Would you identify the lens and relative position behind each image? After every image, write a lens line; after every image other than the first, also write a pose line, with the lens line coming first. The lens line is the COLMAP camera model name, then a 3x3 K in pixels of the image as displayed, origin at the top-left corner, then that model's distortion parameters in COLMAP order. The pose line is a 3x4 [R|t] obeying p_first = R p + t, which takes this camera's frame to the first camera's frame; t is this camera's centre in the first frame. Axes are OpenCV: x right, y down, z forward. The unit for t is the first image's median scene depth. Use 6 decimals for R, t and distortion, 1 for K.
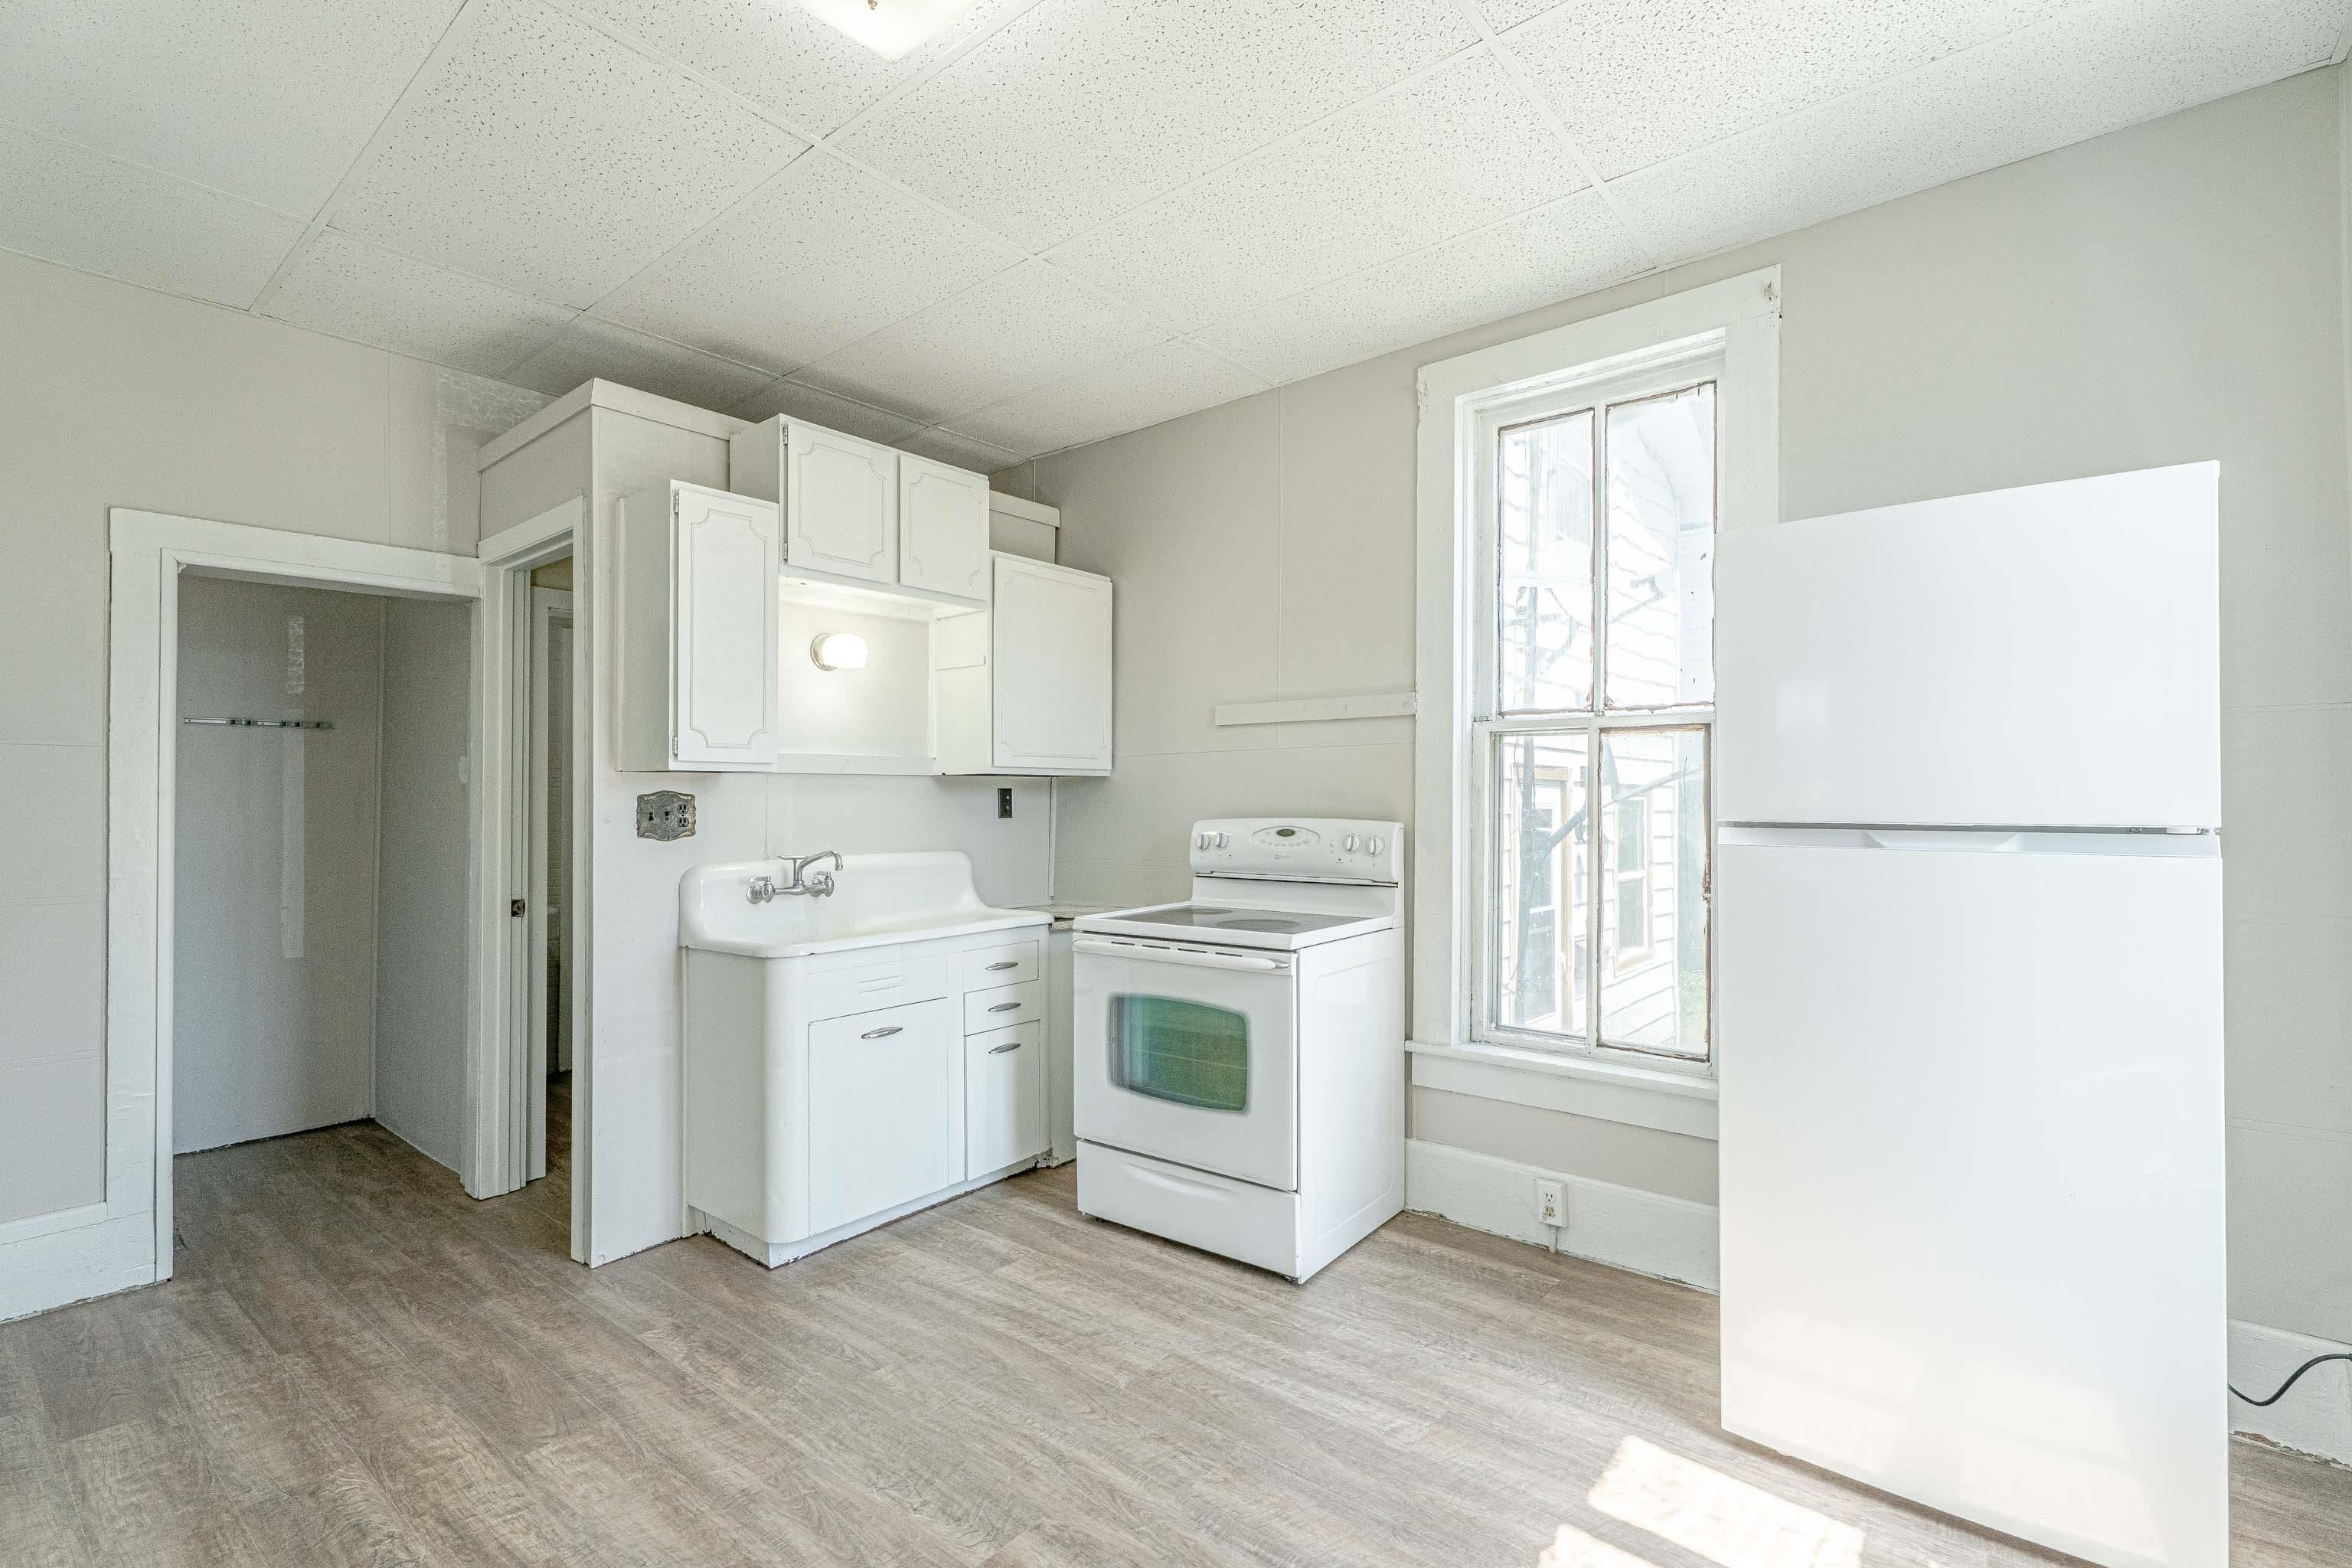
lens RADIAL K [[1062.3, 0, 1153.0], [0, 1062.3, 788.0], [0, 0, 1]] dist [0.008745, -0.001987]
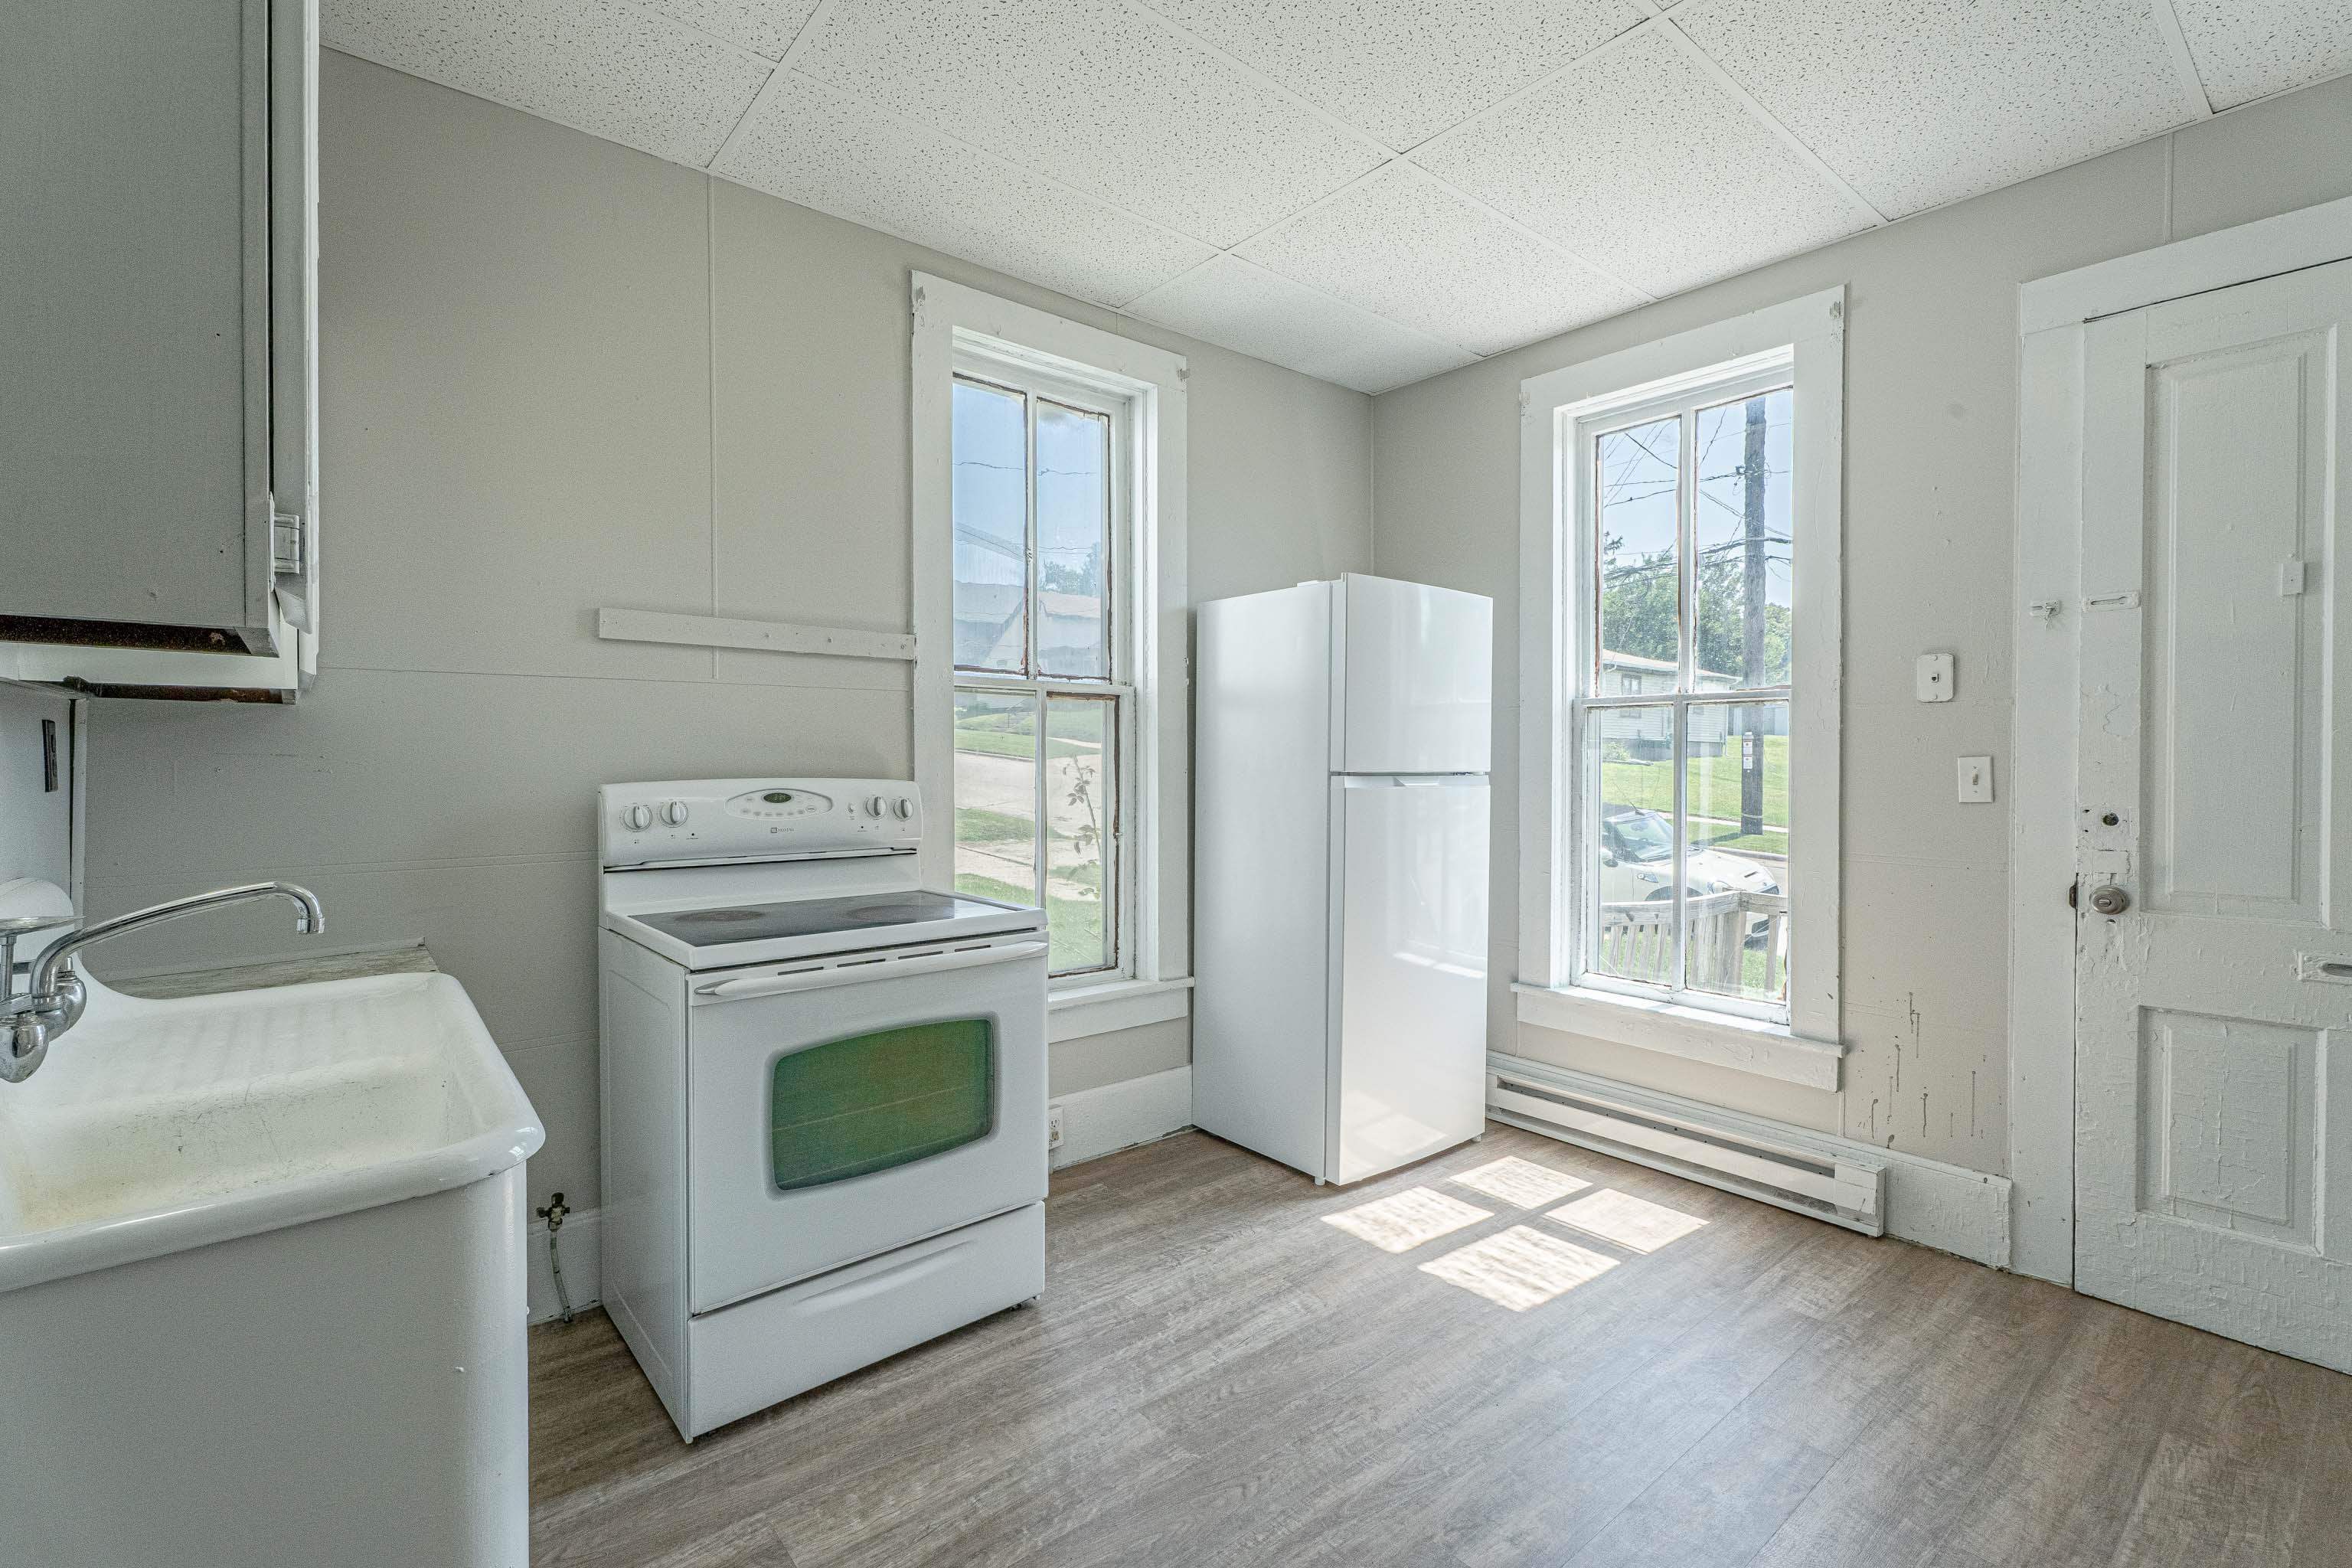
lens RADIAL K [[1062.3, 0, 1192.4], [0, 1062.3, 776.4], [0, 0, 1]] dist [0.008745, -0.001987]
pose [[0.170959, -0.013995, 0.985179, -0.642784], [-0.014793, 0.999750, 0.016769, 0.011118], [-0.985167, -0.017440, 0.170709, 0.661276]]
